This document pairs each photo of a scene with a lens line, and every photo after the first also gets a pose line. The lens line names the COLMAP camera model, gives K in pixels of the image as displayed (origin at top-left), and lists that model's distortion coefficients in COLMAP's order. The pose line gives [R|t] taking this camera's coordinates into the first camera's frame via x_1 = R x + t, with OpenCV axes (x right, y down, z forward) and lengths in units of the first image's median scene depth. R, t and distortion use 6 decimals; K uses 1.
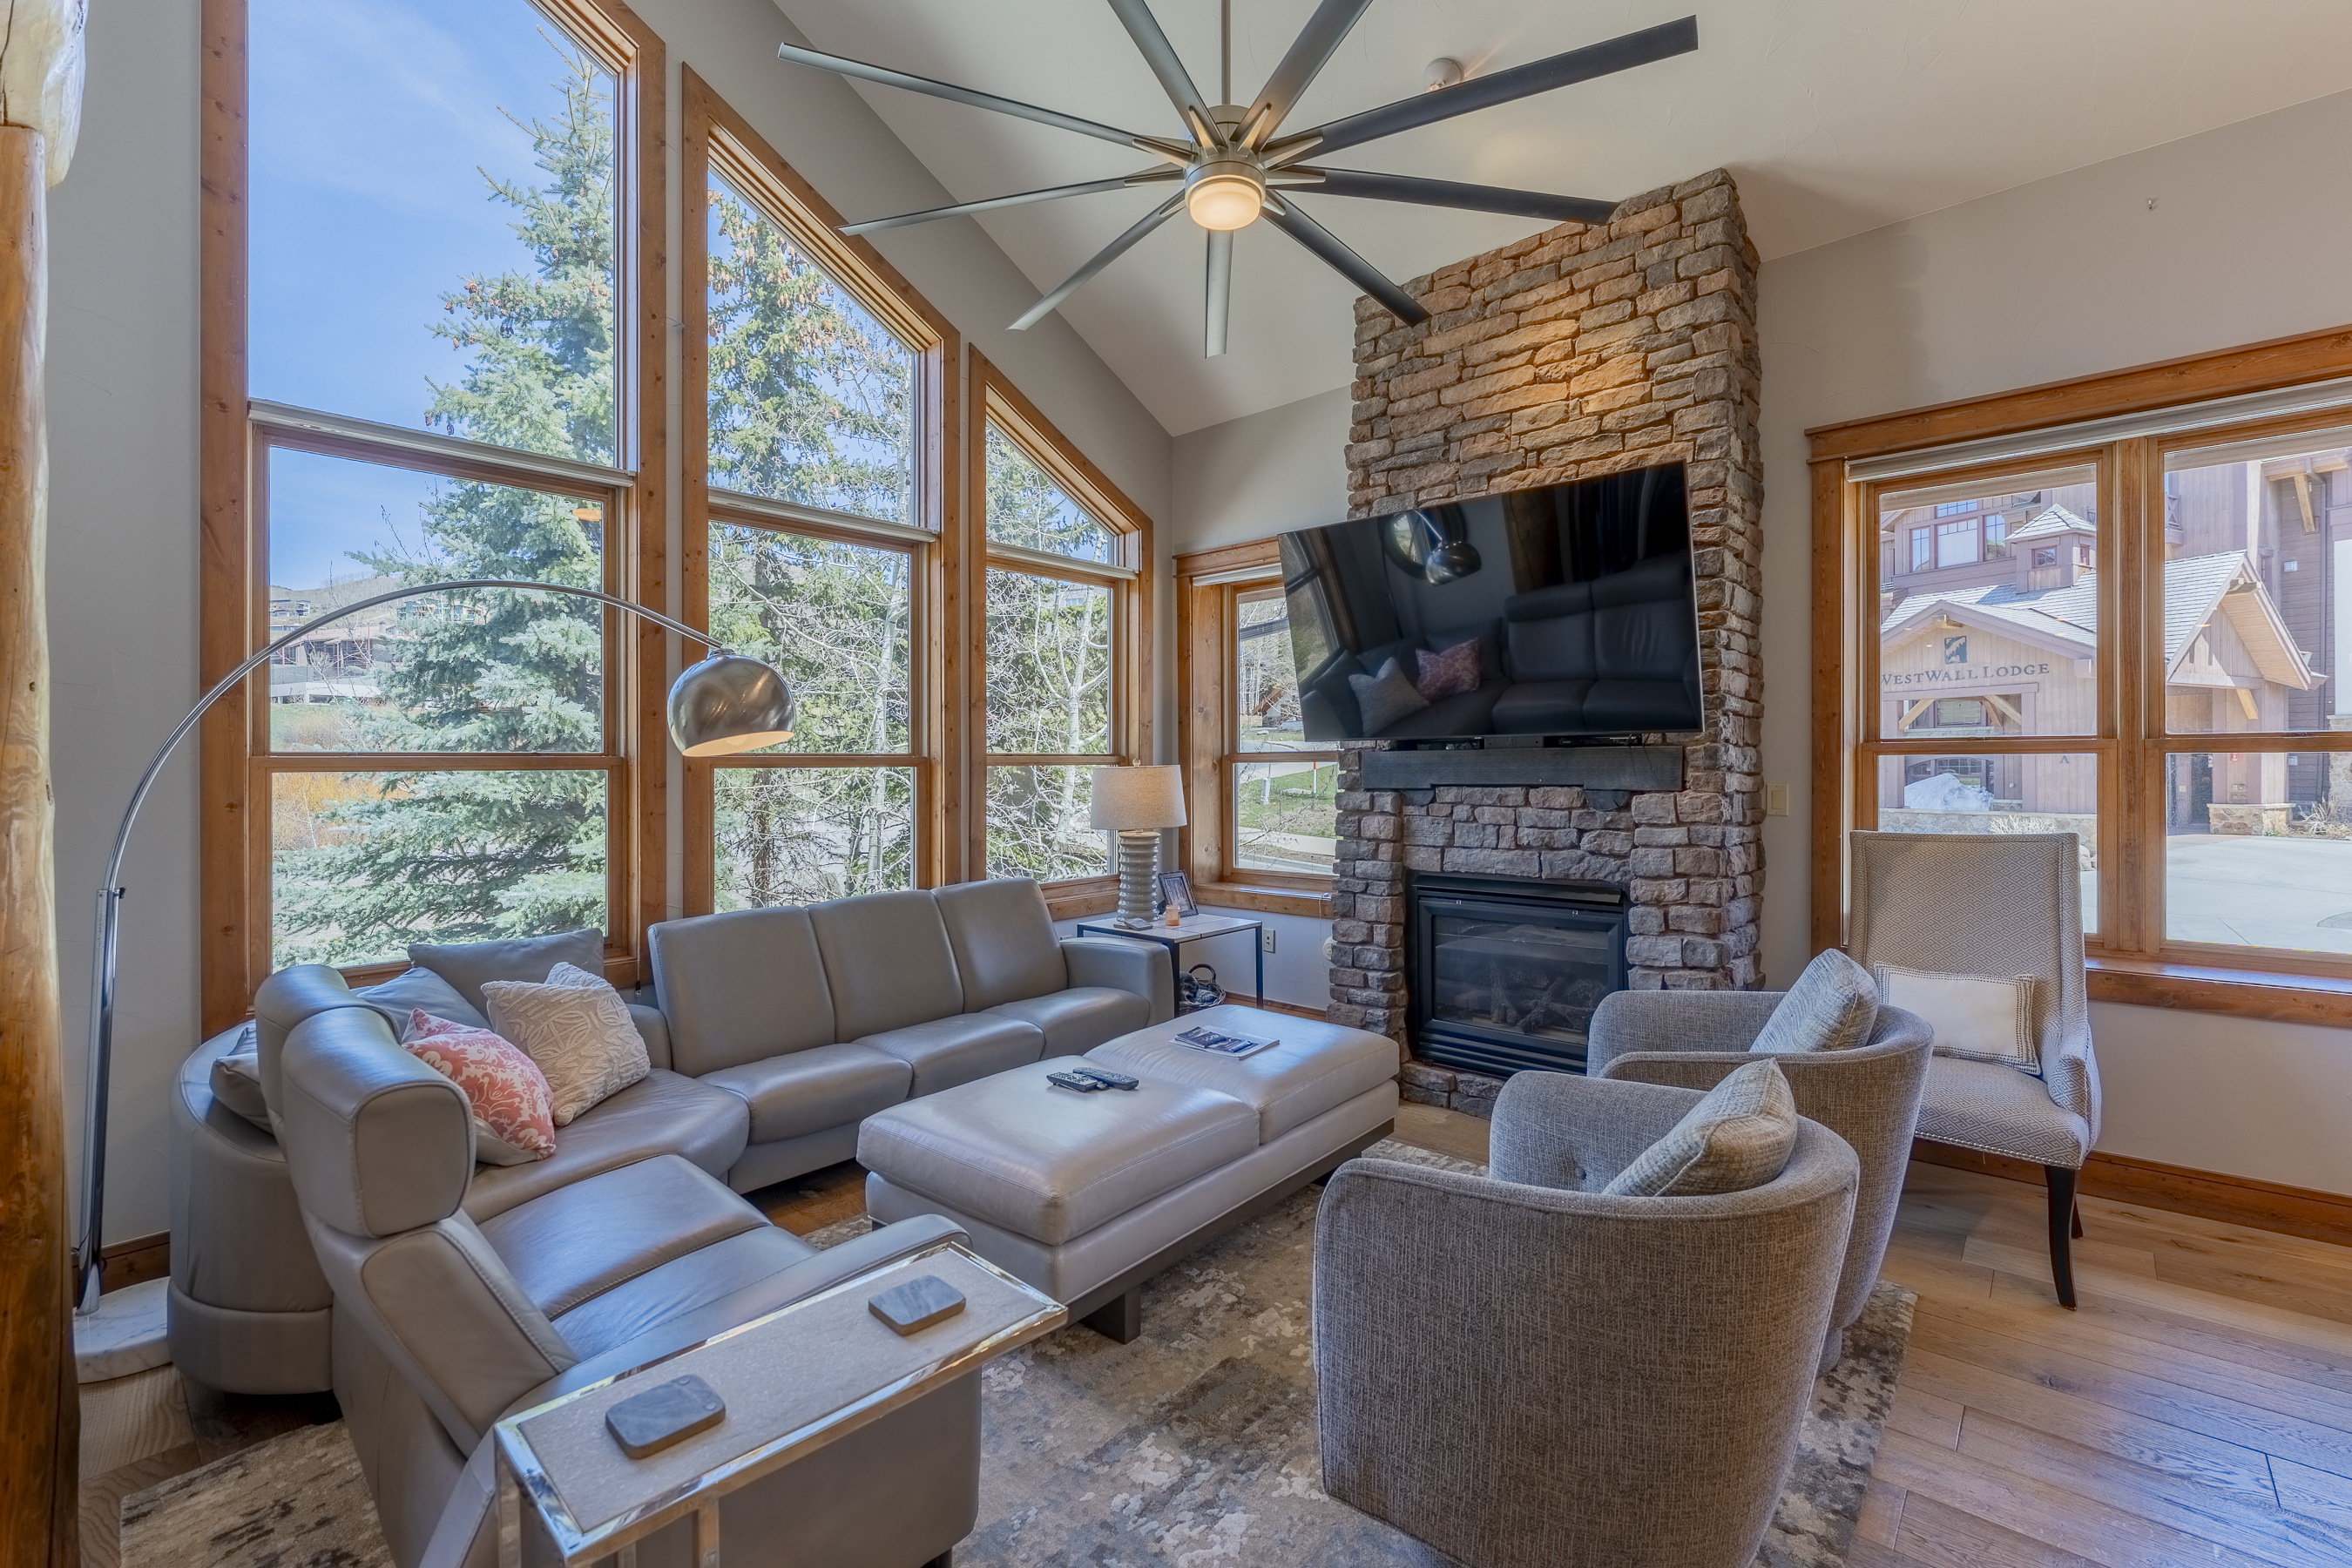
lens RADIAL K [[1030.6, 0, 1177.3], [0, 1030.6, 738.1], [0, 0, 1]] dist [-0.001646, 0.000267]
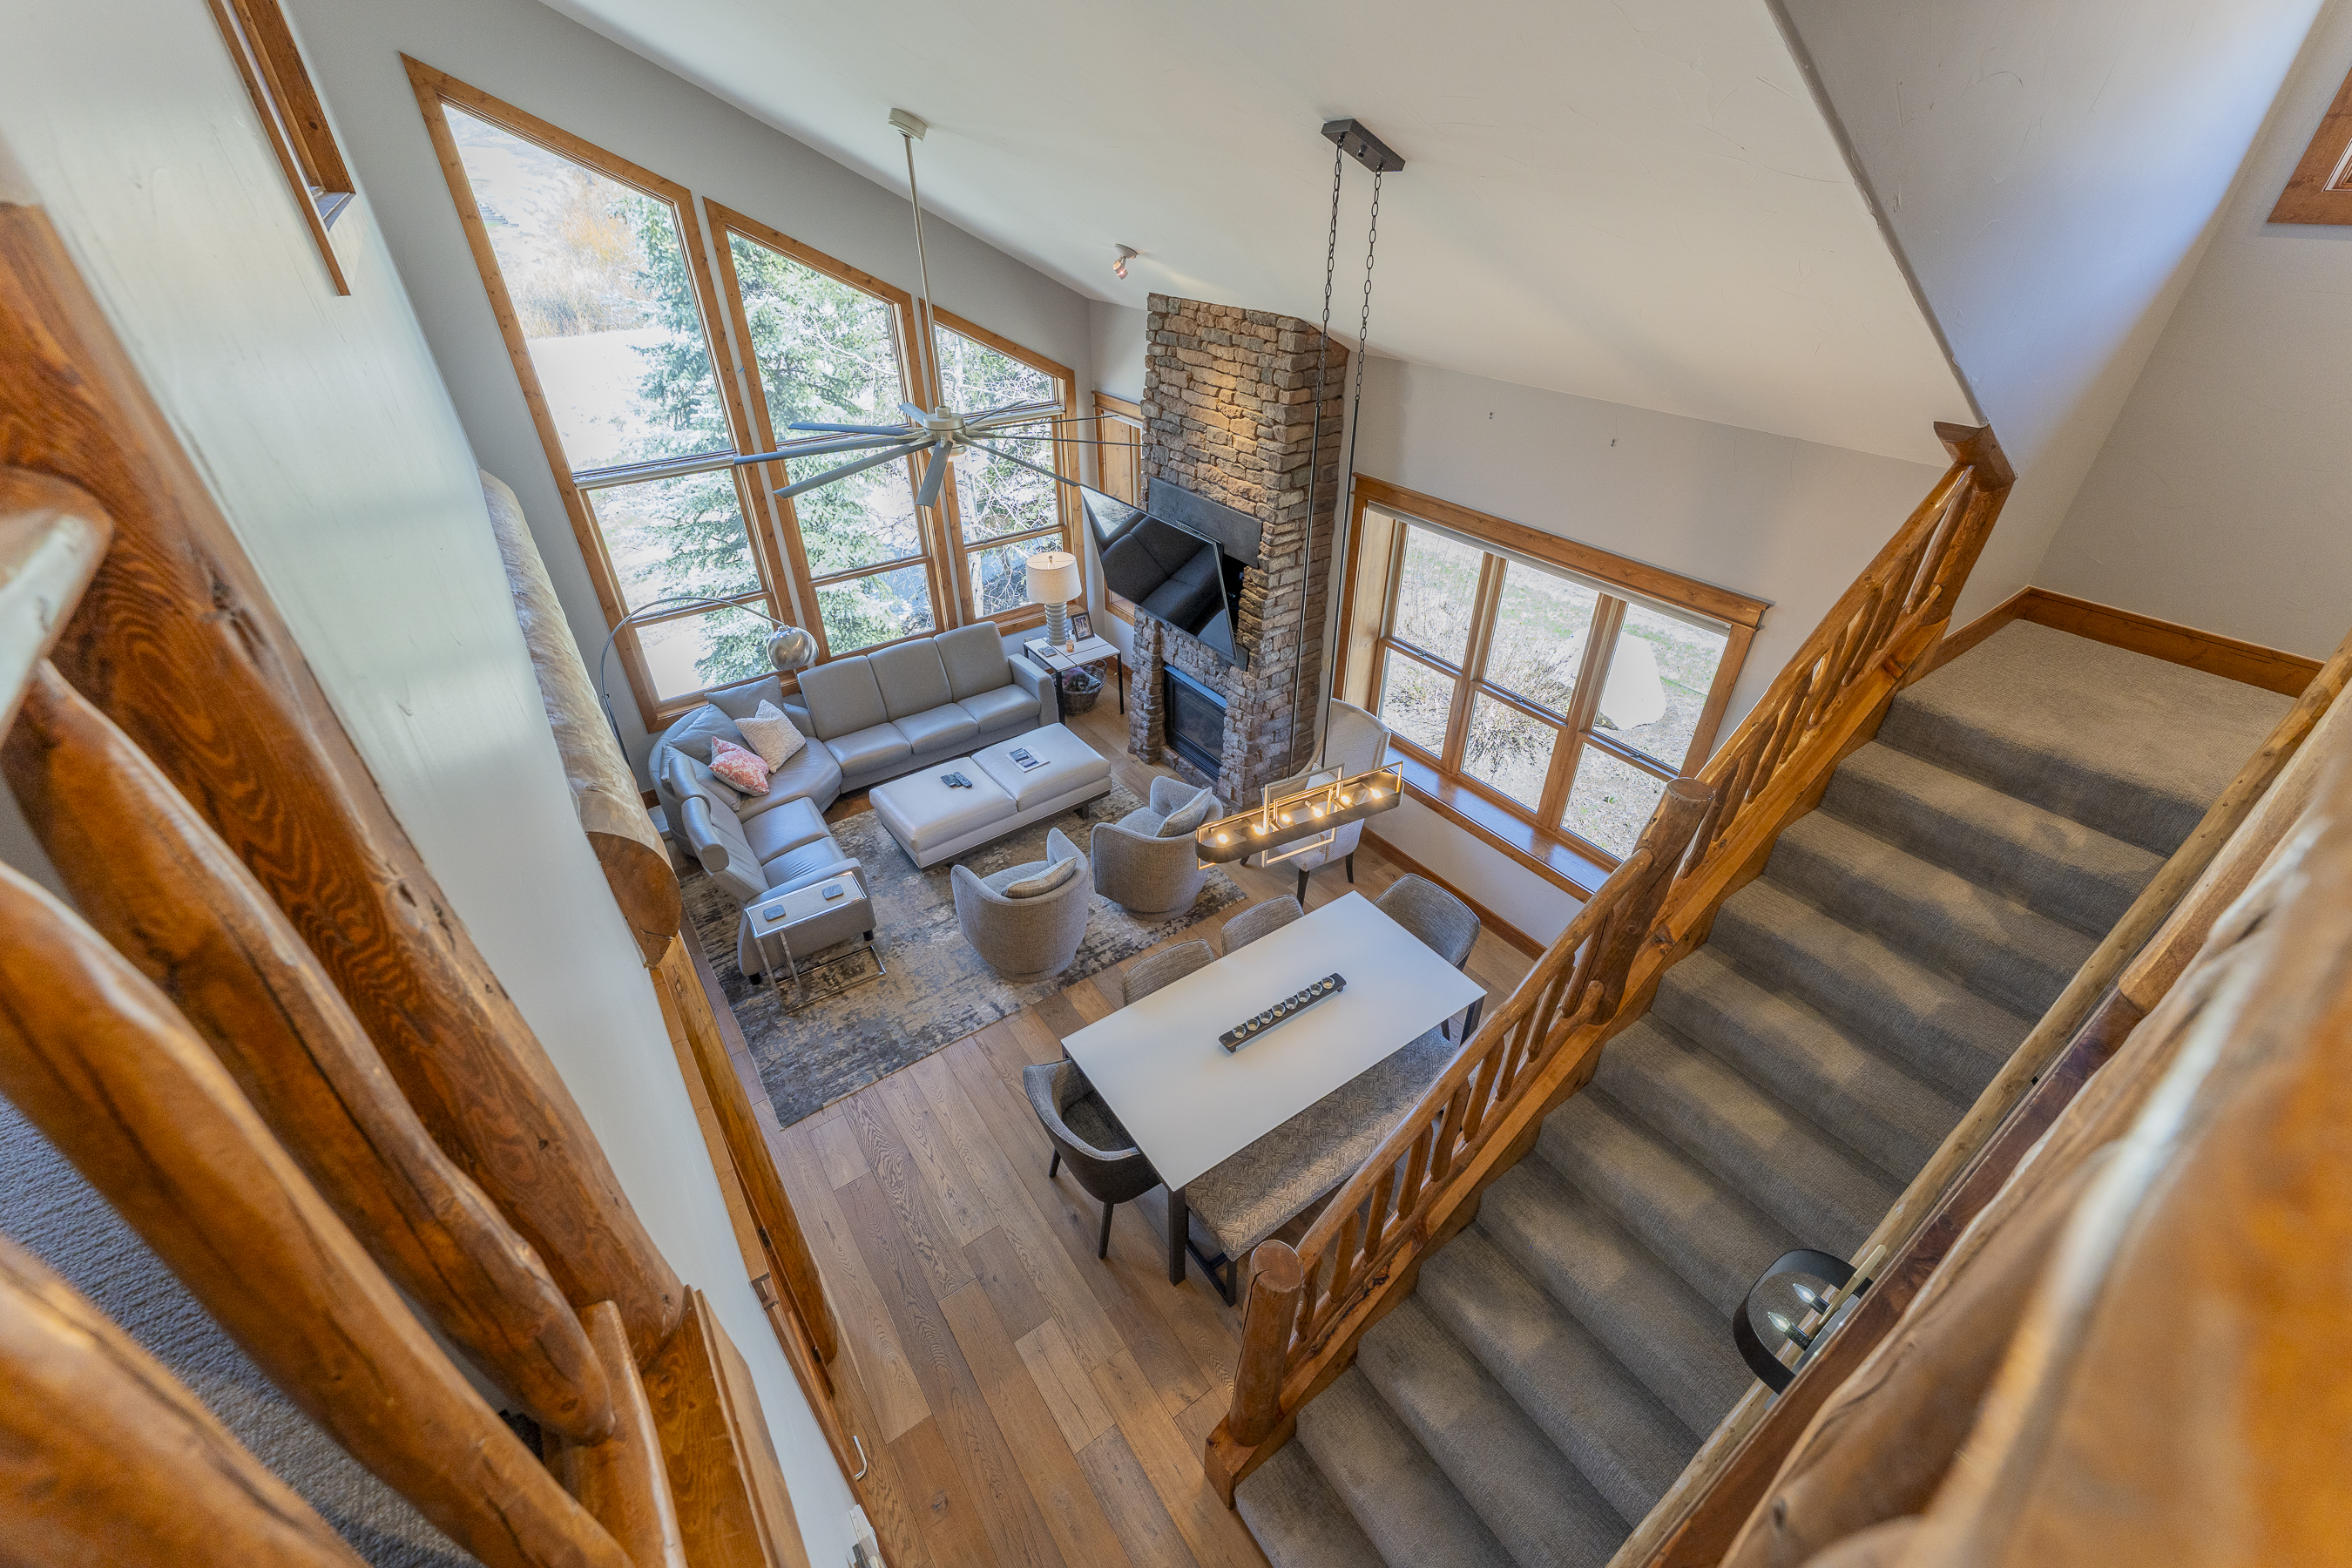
lens RADIAL K [[1001.0, 0, 1192.4], [0, 1001.0, 774.0], [0, 0, 1]] dist [-0.001071, 0.000361]
pose [[0.973575, 0.124558, -0.191407, 0.697188], [0.008073, 0.818861, 0.573936, -0.799862], [0.228224, -0.560315, 0.796217, -0.603815]]
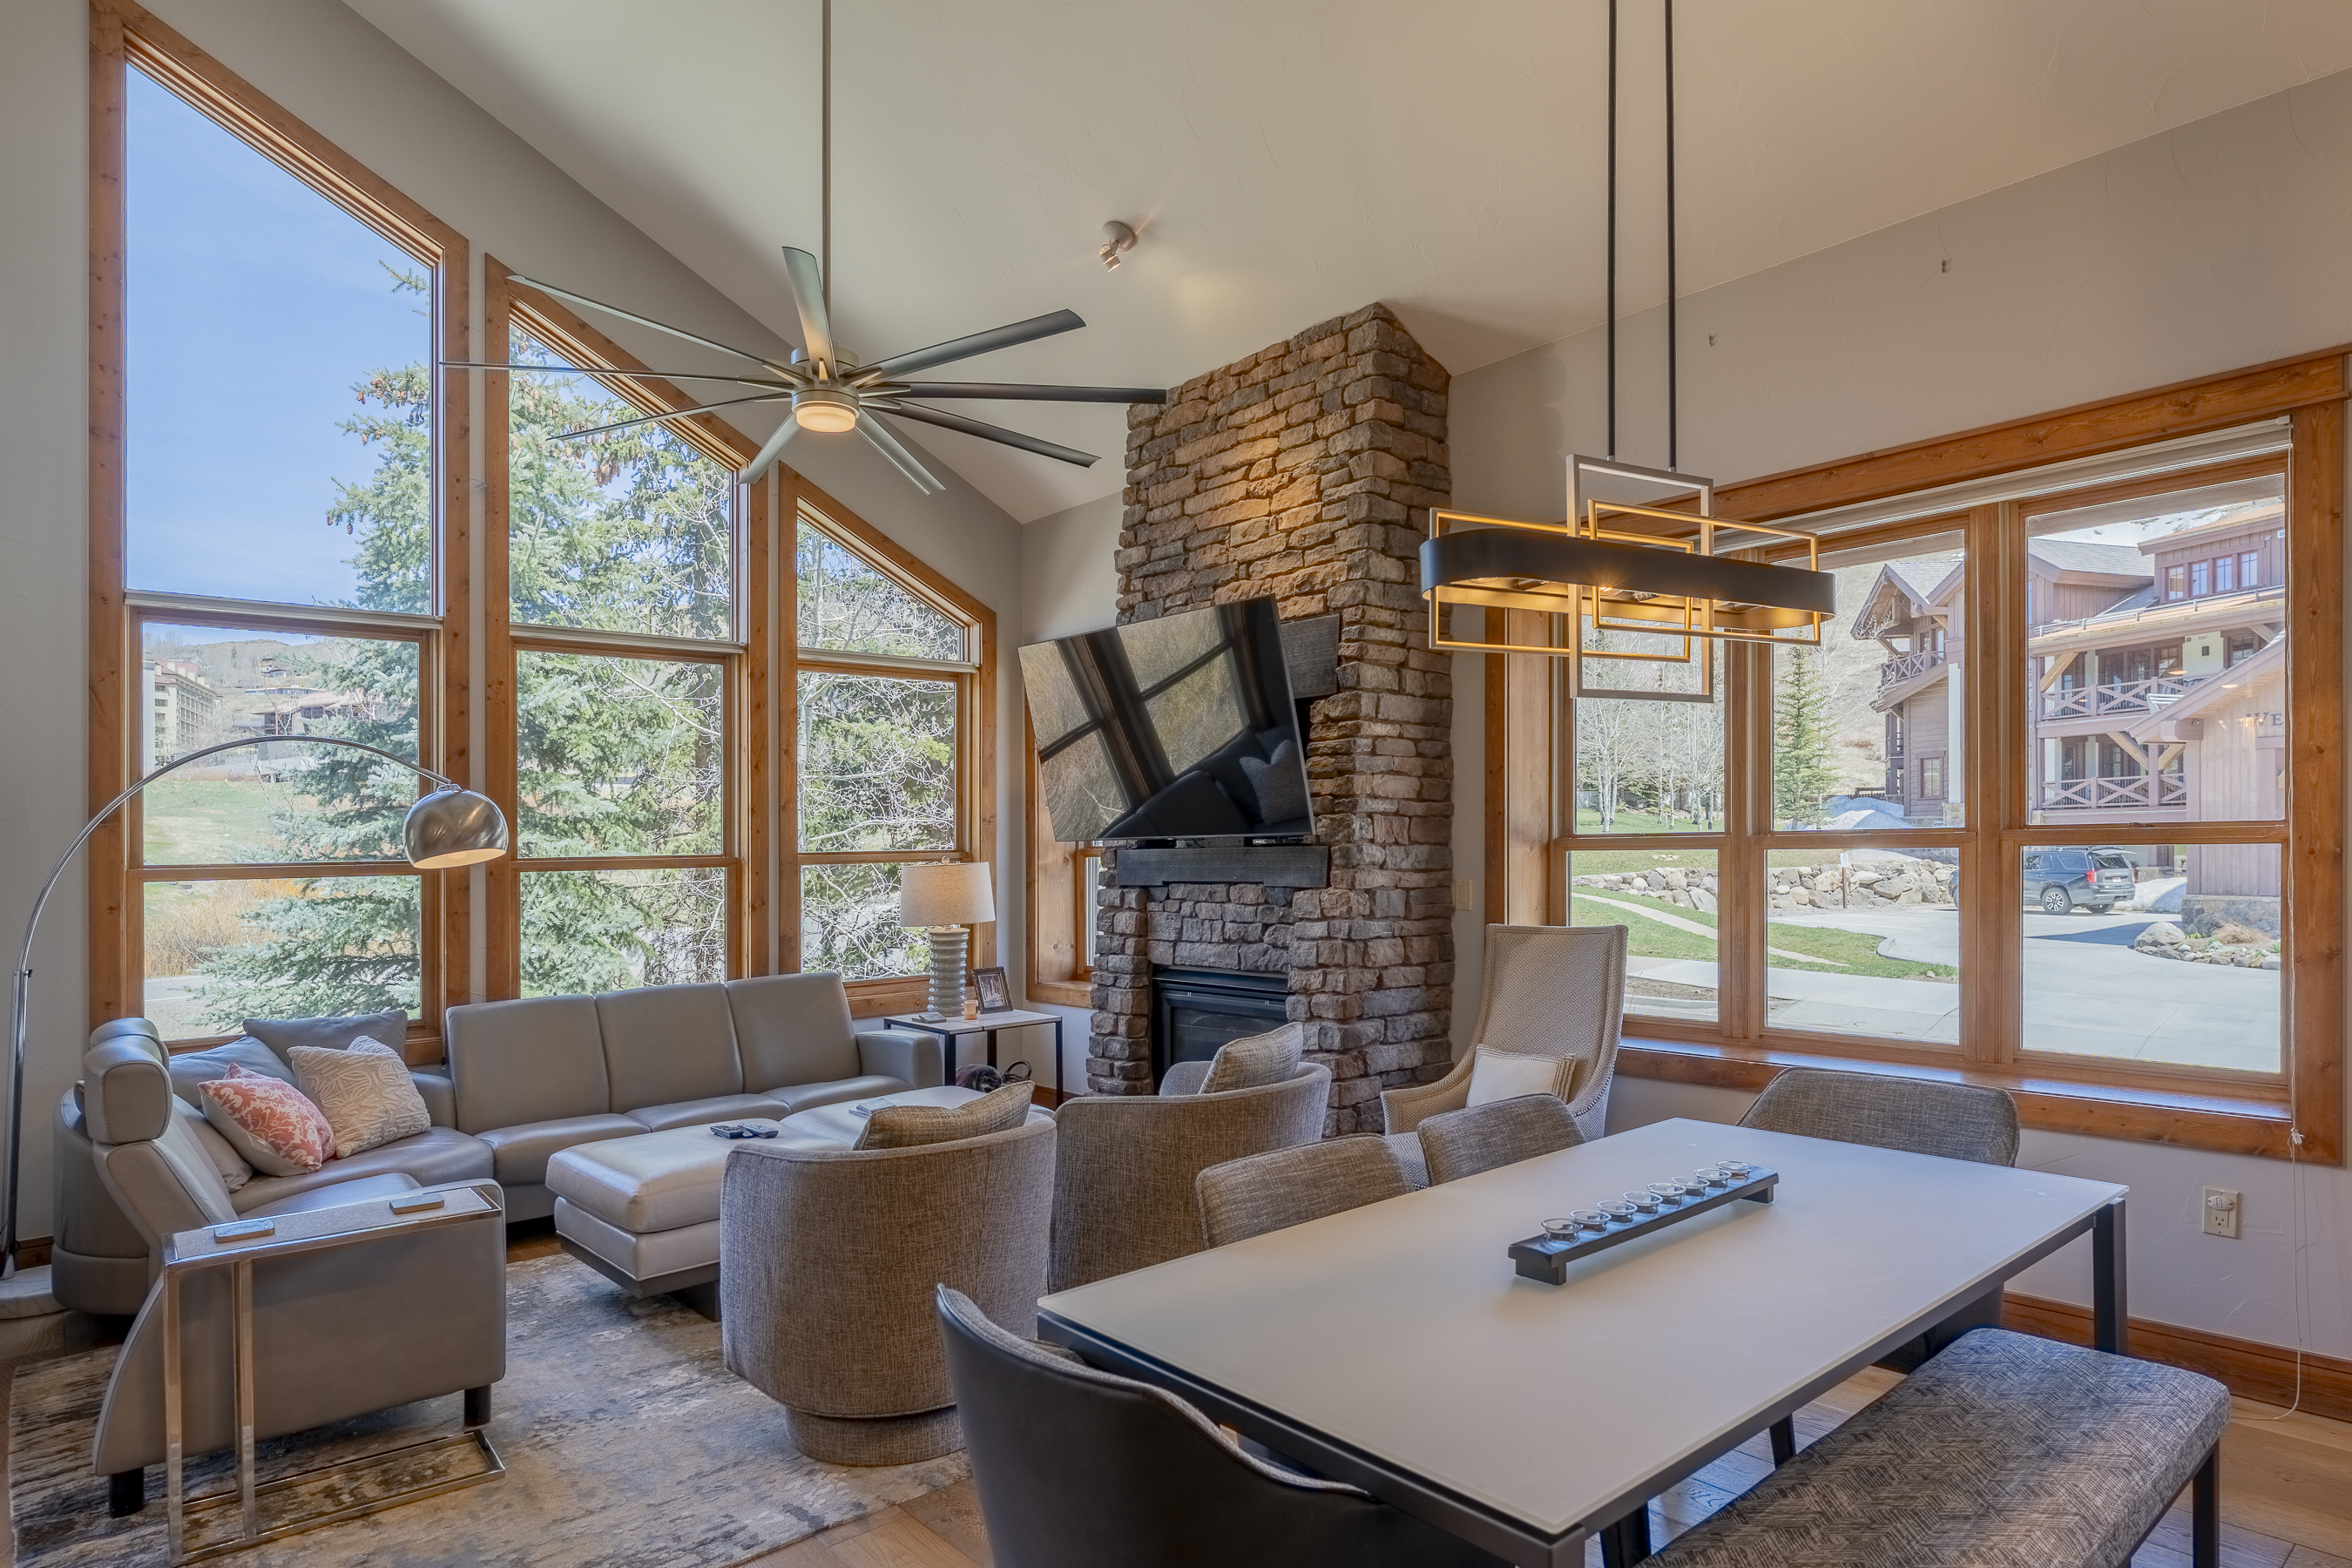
lens RADIAL K [[1376.6, 0, 1207.2], [0, 1376.6, 789.1], [0, 0, 1]] dist [0.000429, 0.001989]
pose [[0.991942, -0.015059, -0.125791, 0.487508], [0.013453, 0.999817, -0.013602, -0.030619], [0.125973, 0.011800, 0.991963, -0.399141]]
